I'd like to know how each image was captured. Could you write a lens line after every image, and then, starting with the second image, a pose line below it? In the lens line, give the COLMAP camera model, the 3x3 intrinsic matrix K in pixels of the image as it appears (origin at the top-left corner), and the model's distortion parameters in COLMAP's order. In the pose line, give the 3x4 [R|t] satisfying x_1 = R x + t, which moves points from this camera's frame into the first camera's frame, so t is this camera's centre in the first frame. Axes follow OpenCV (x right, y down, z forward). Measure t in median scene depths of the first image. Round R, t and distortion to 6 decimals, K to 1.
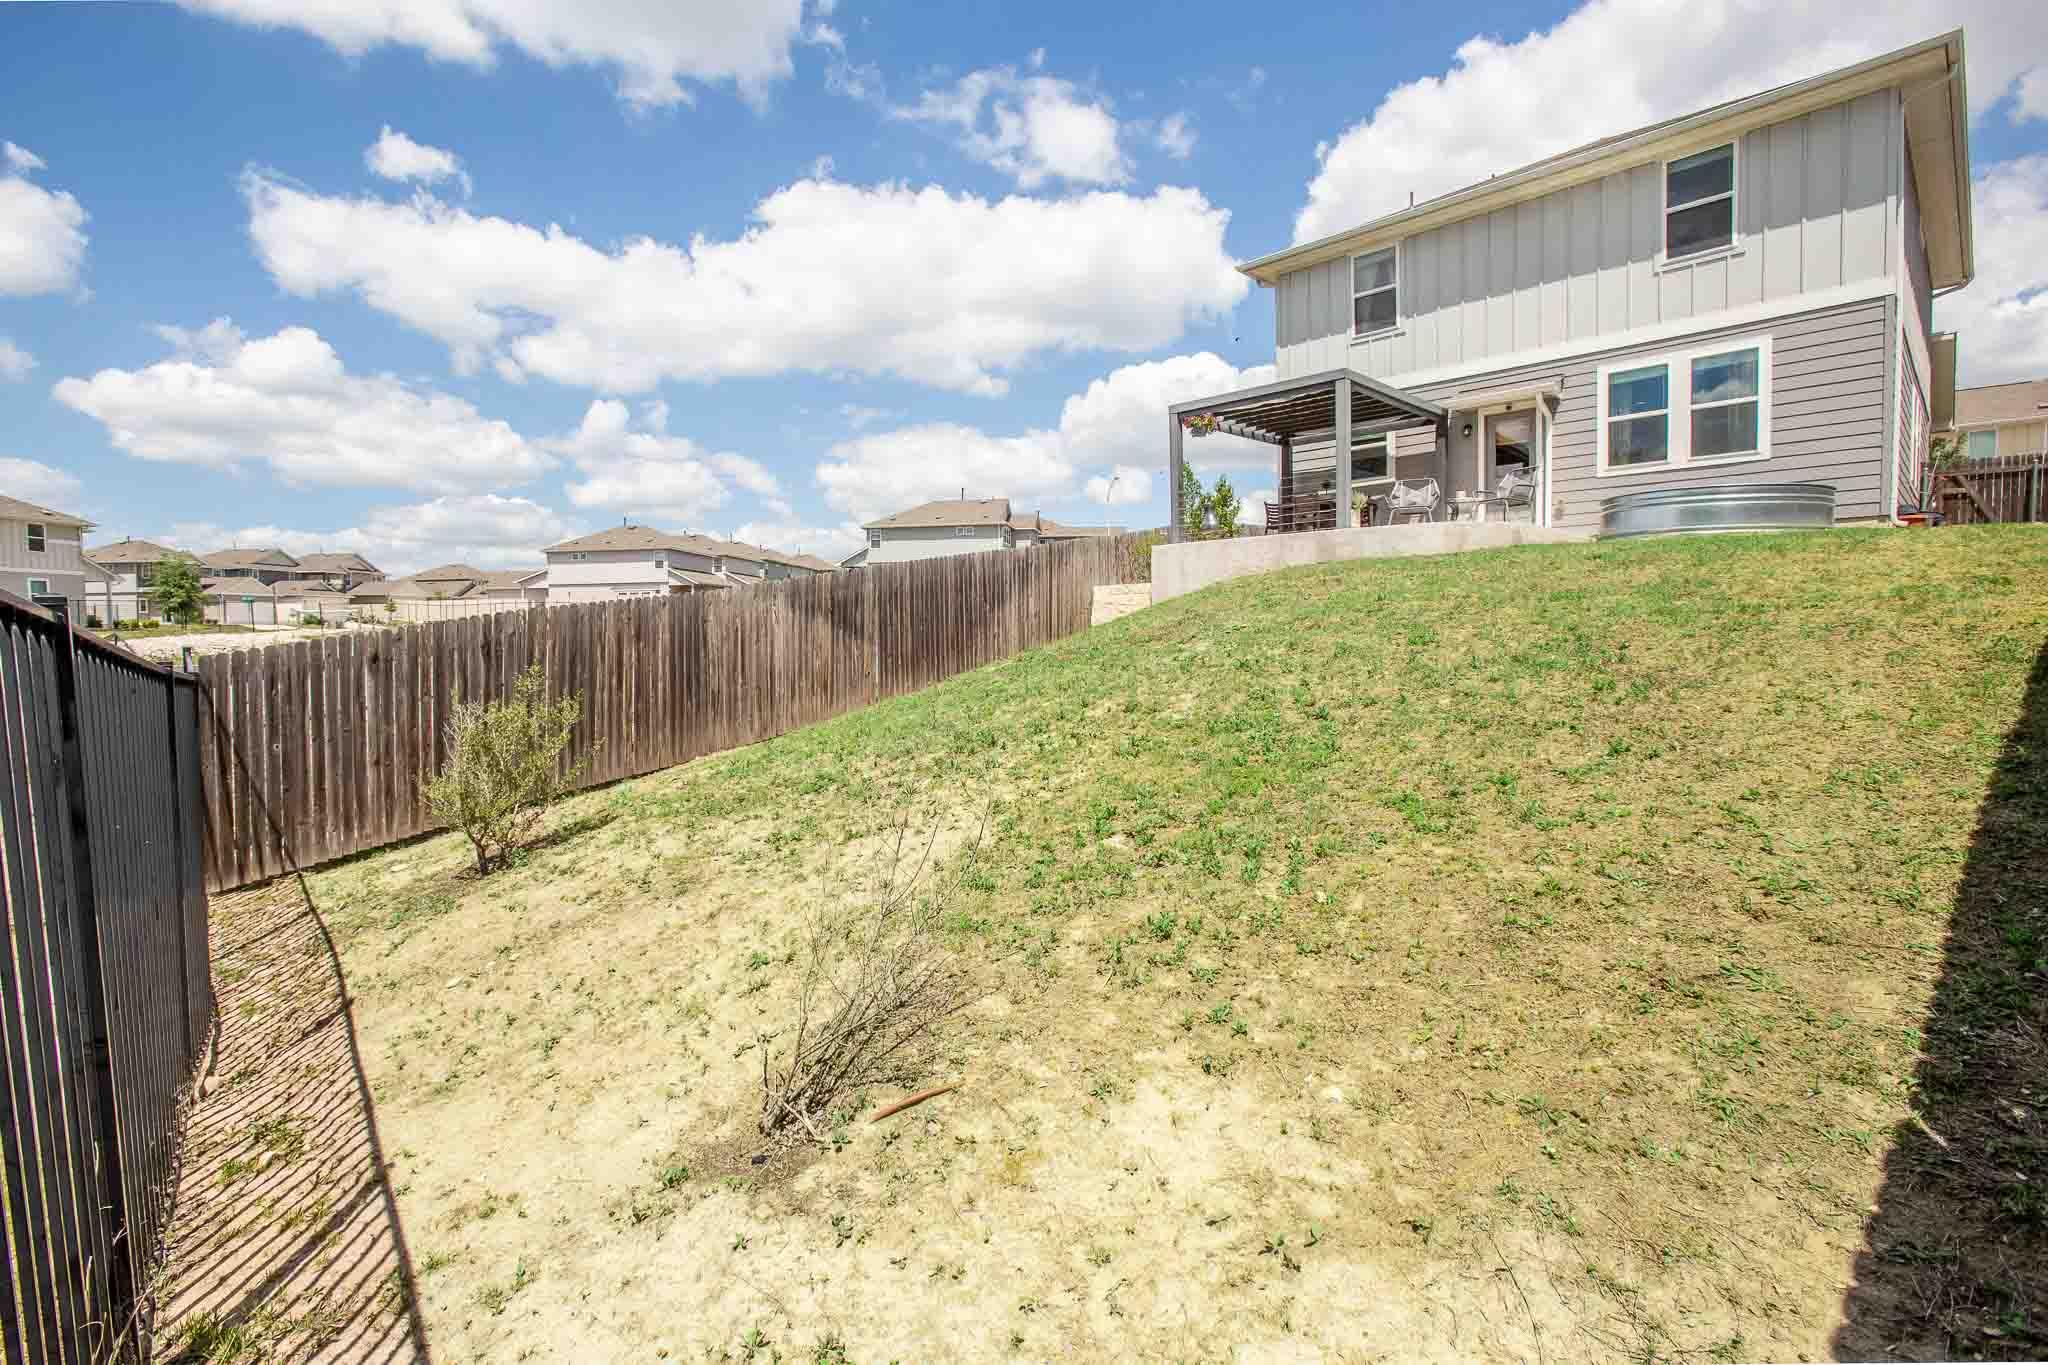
lens RADIAL K [[918.1, 0, 1024.0], [0, 918.1, 682.5], [0, 0, 1]] dist [-0.026758, -0.008716]
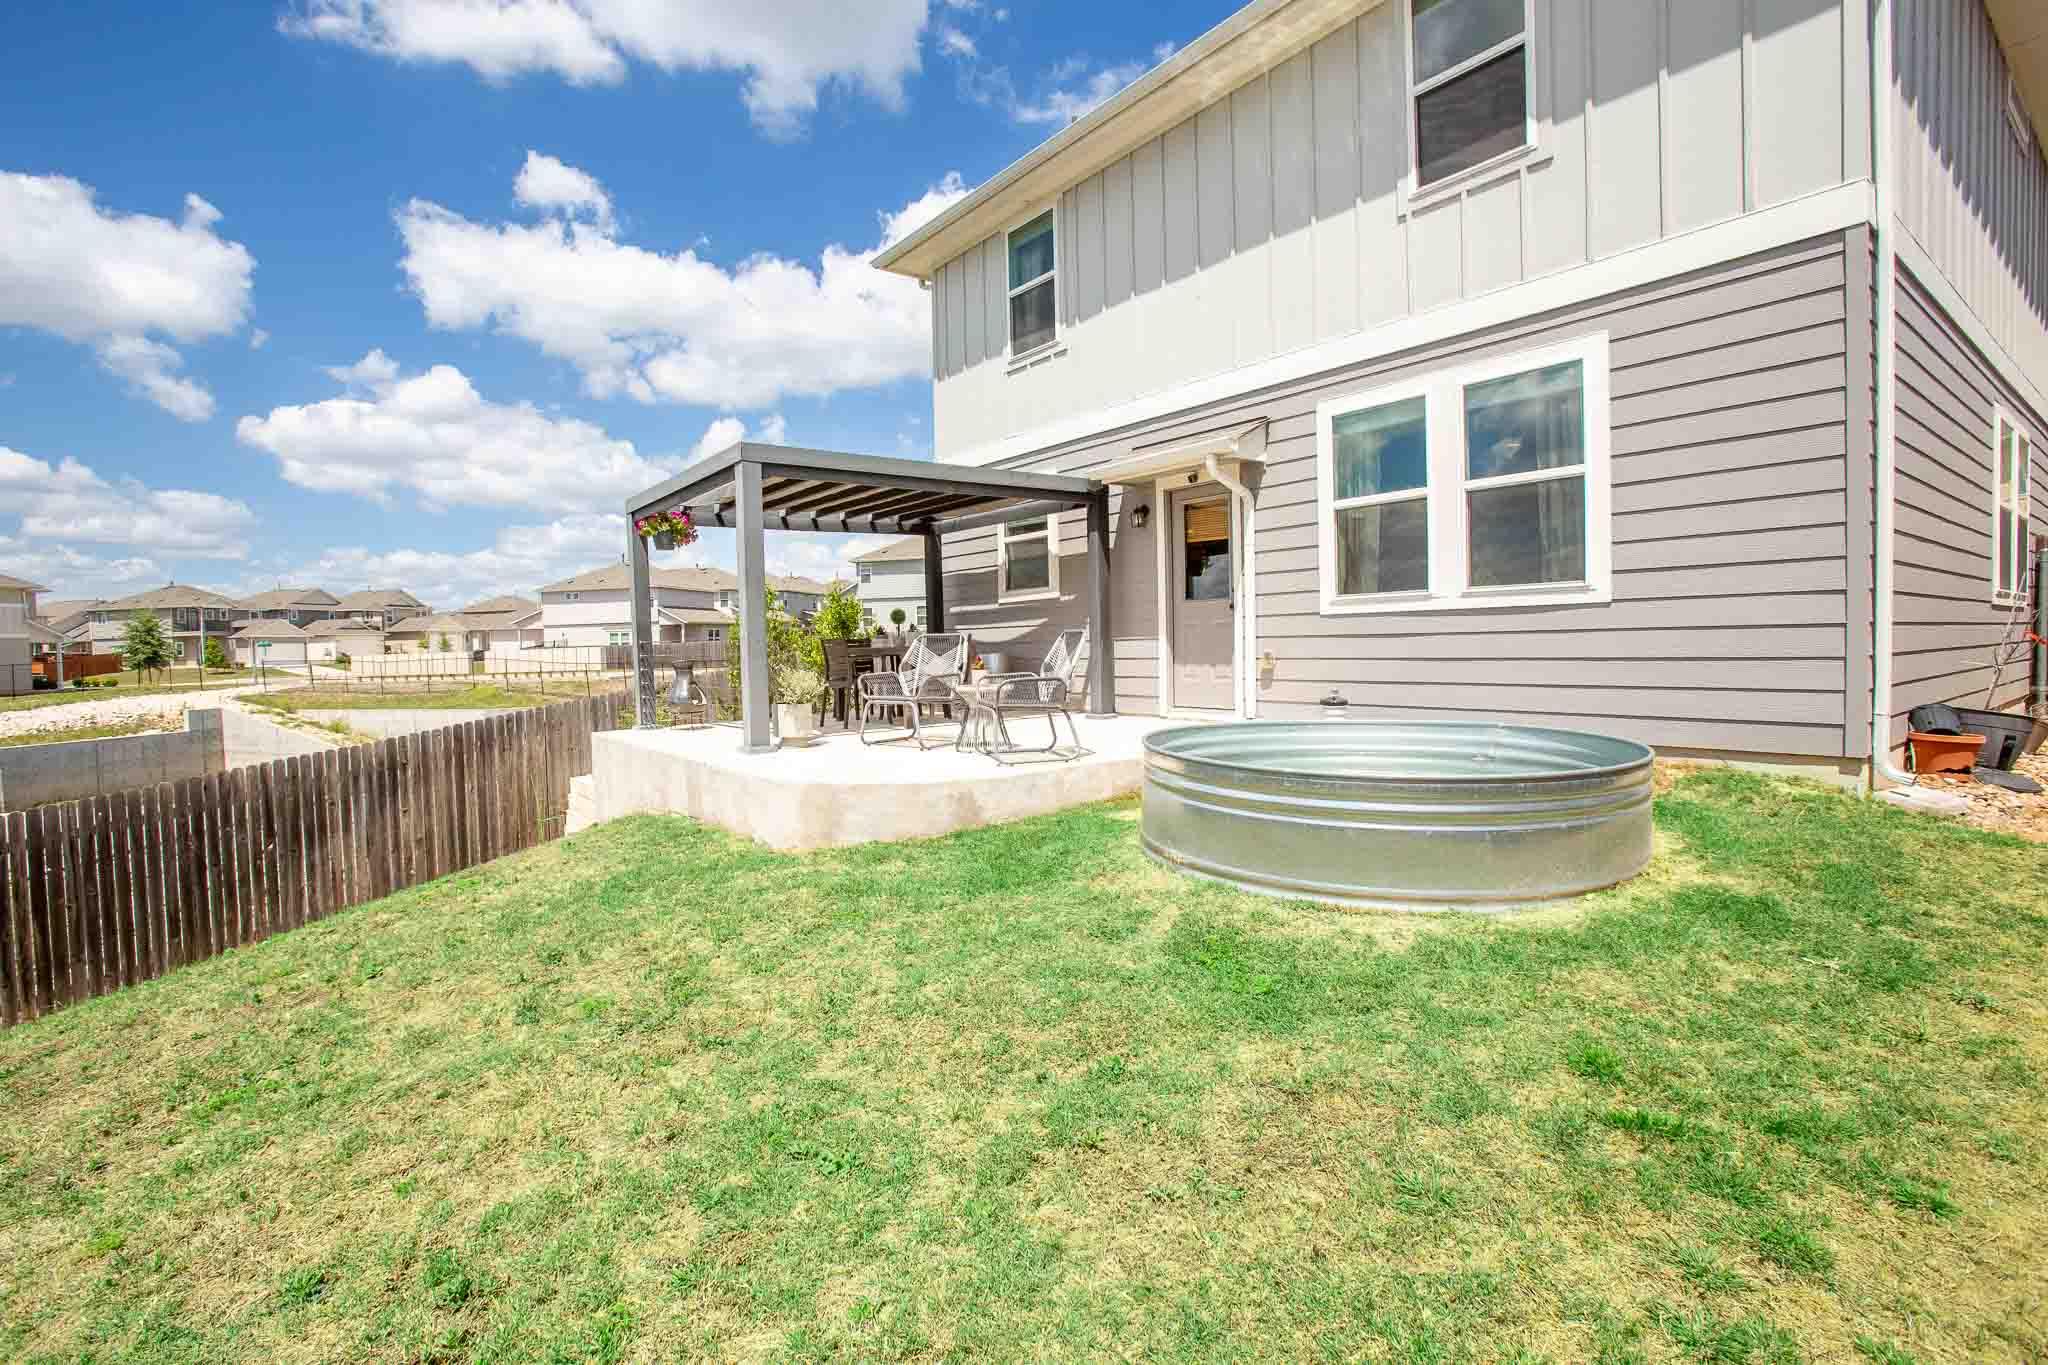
lens RADIAL K [[952.1, 0, 1024.0], [0, 952.1, 682.5], [0, 0, 1]] dist [-0.053181, -0.000083]
pose [[0.992883, -0.004953, -0.118990, 0.529252], [0.003492, 0.999916, -0.012479, -0.181767], [0.119042, 0.011975, 0.992817, 0.439807]]
